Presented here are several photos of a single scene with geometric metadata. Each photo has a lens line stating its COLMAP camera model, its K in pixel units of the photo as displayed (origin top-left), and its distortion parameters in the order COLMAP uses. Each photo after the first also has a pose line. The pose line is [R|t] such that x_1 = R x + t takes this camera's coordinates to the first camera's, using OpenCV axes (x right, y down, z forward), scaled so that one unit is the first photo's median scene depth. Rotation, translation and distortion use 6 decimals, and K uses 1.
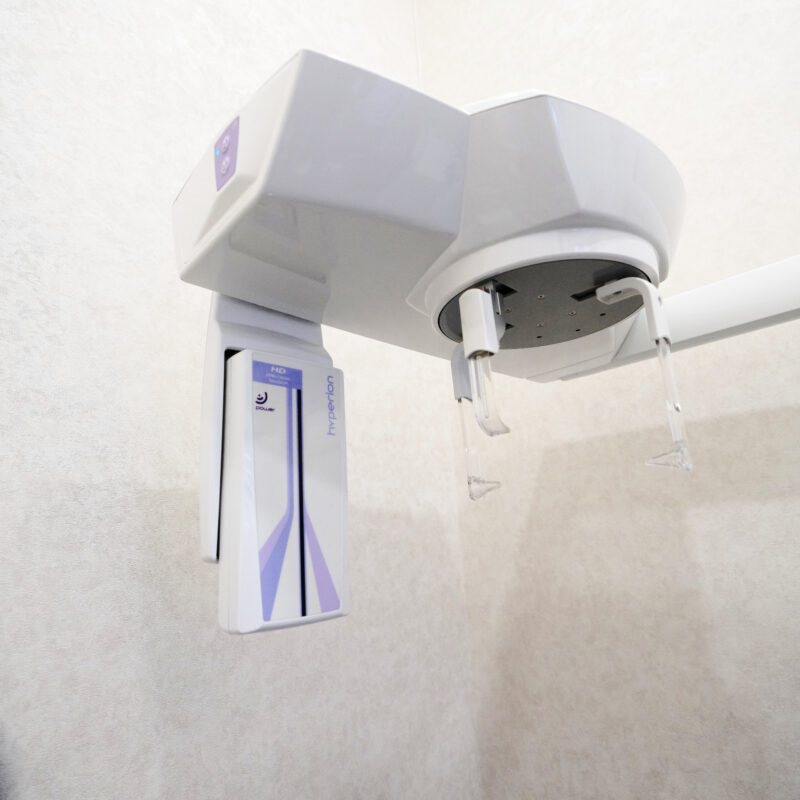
lens RADIAL K [[538.1, 0, 400.0], [0, 538.1, 400.0], [0, 0, 1]] dist [-0.010601, 0.005260]
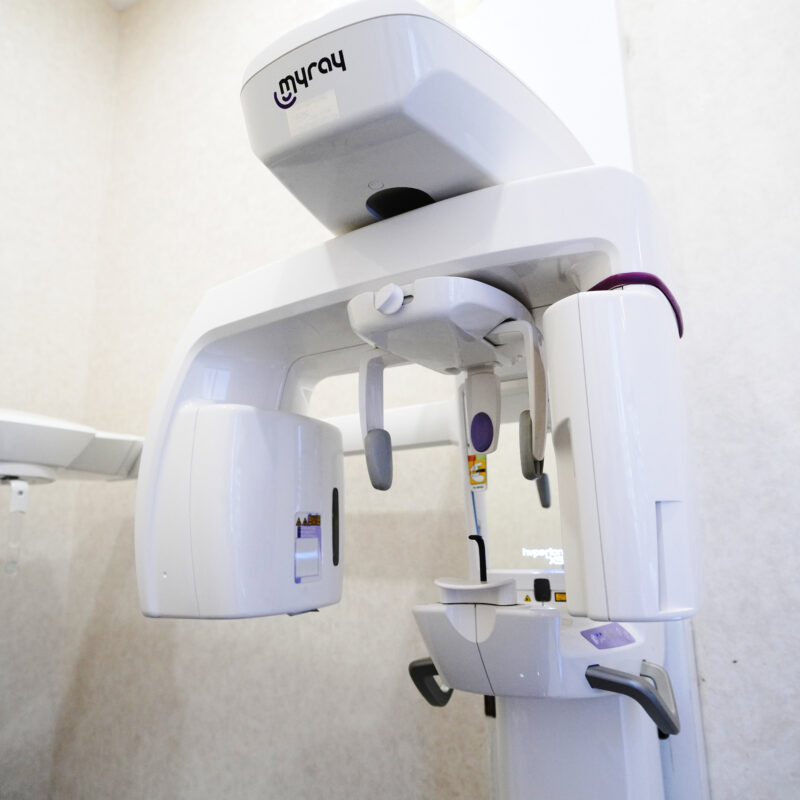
lens RADIAL K [[638.2, 0, 400.0], [0, 638.2, 400.0], [0, 0, 1]] dist [-0.008187, 0.003811]
pose [[0.974855, 0.088360, 0.204571, 1.029263], [-0.095321, 0.995147, 0.024406, -0.556285], [-0.201422, -0.043292, 0.978547, -1.285021]]
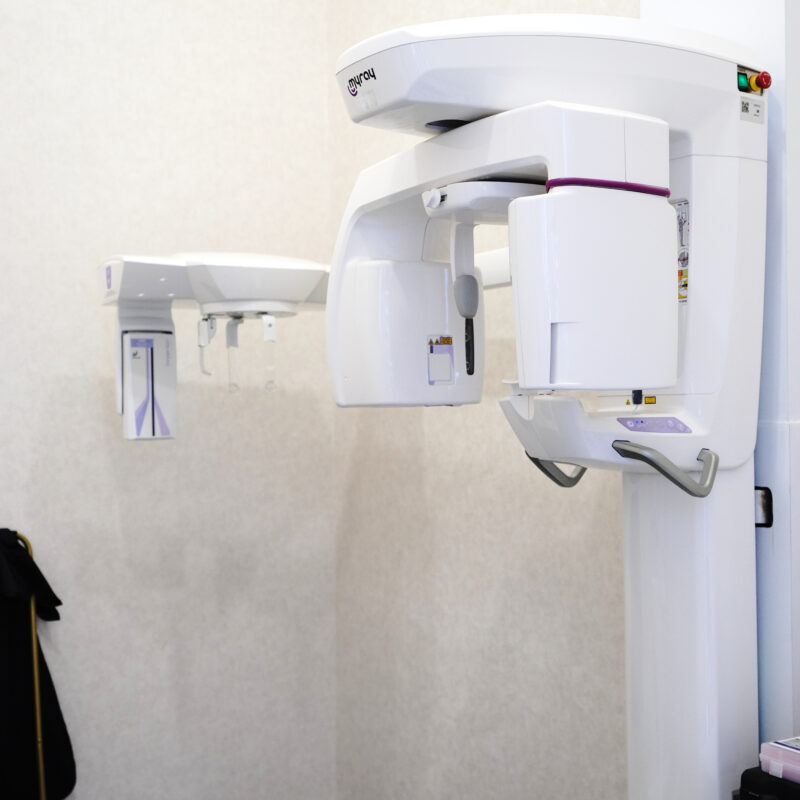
lens RADIAL K [[1178.2, 0, 400.0], [0, 1178.2, 400.0], [0, 0, 1]] dist [0.018210, -0.051831]
pose [[0.968240, 0.045348, -0.245875, 1.840034], [0.020682, 0.965516, 0.259519, -0.954800], [0.249165, -0.256362, 0.933914, -3.109008]]
